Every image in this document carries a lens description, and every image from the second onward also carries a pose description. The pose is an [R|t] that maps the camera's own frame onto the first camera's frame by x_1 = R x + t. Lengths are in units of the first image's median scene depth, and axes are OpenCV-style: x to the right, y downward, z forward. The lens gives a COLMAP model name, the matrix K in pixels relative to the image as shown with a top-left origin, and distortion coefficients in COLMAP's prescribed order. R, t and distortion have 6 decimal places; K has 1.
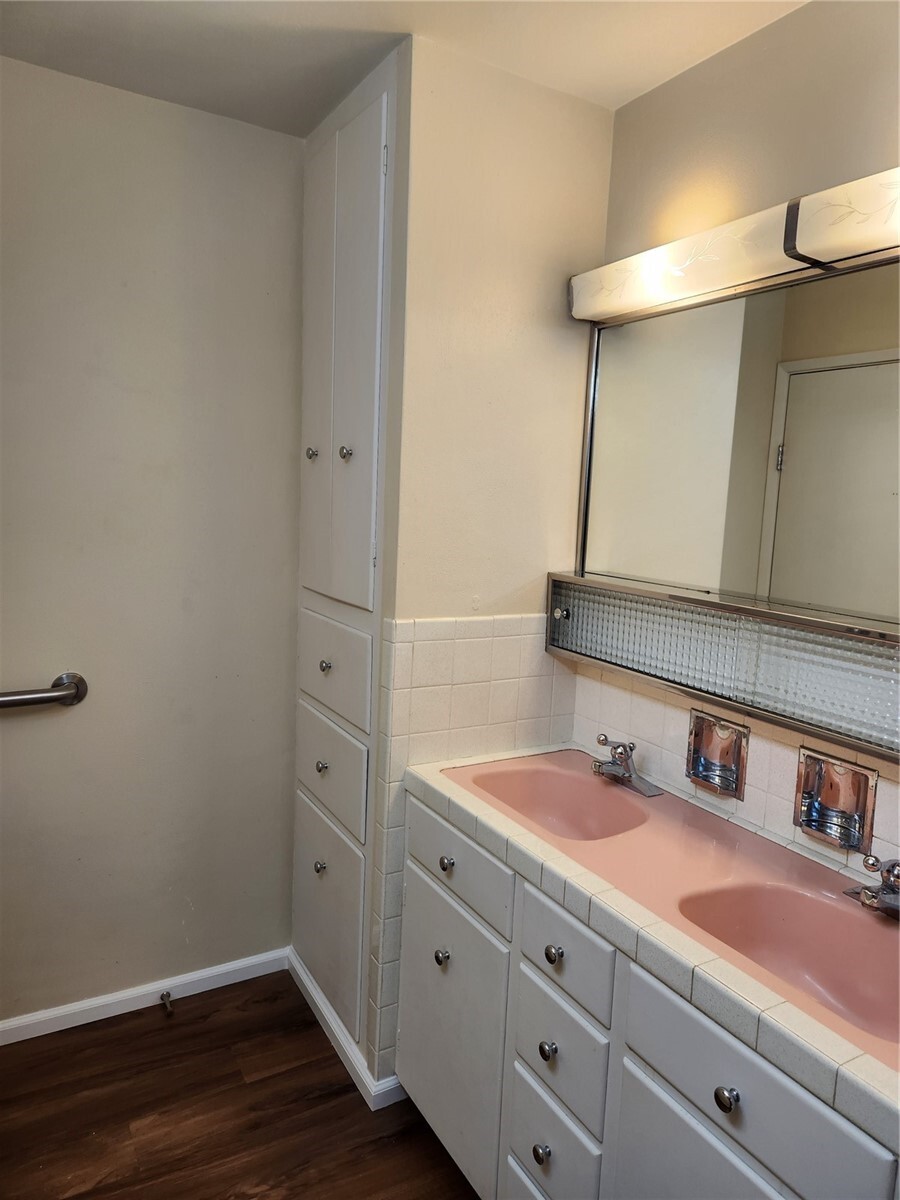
lens RADIAL K [[807.7, 0, 456.3], [0, 807.7, 595.9], [0, 0, 1]] dist [0.075243, -0.062997]
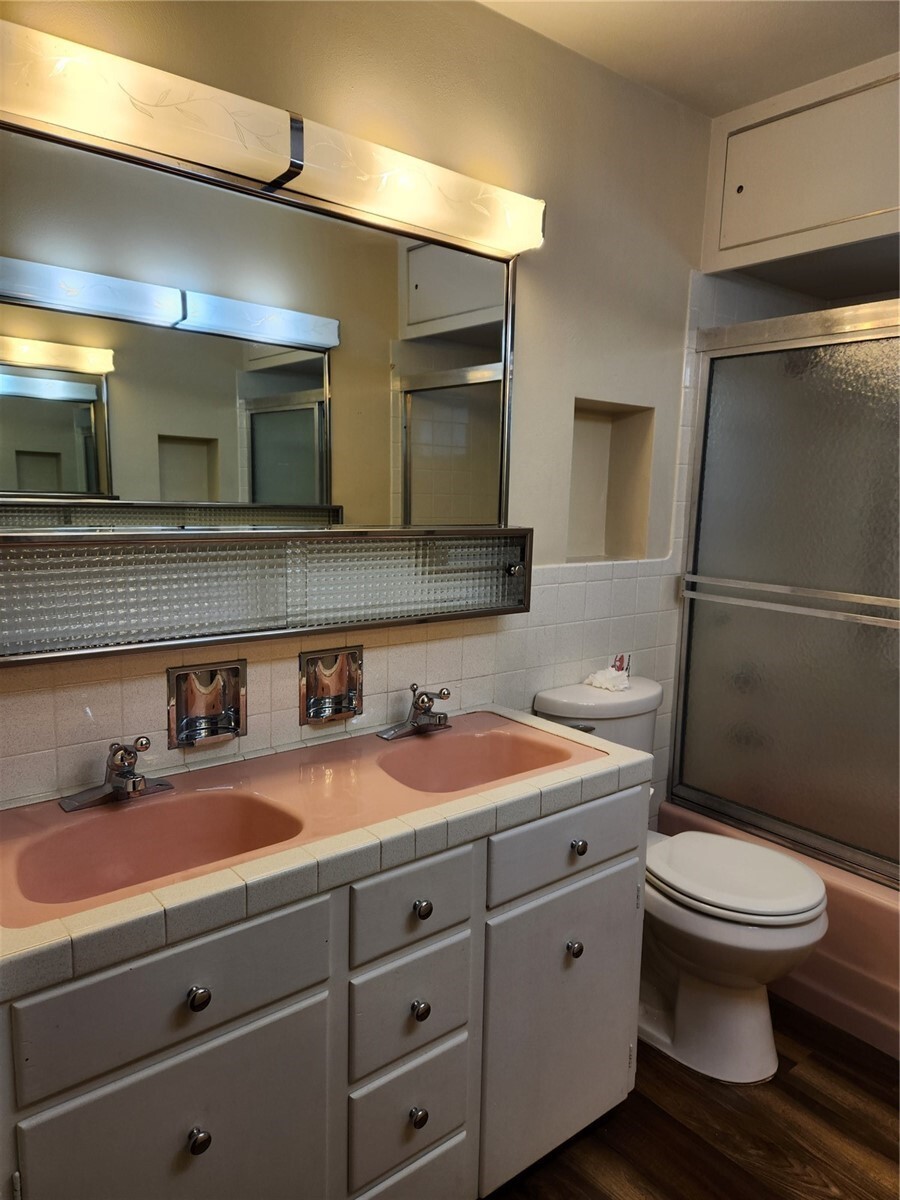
lens RADIAL K [[807.7, 0, 457.1], [0, 807.7, 609.8], [0, 0, 1]] dist [0.075243, -0.062997]
pose [[-0.148309, -0.197246, 0.969071, -0.657847], [0.100225, 0.971865, 0.213153, -0.083378], [-0.983849, 0.128738, -0.124368, 0.937382]]
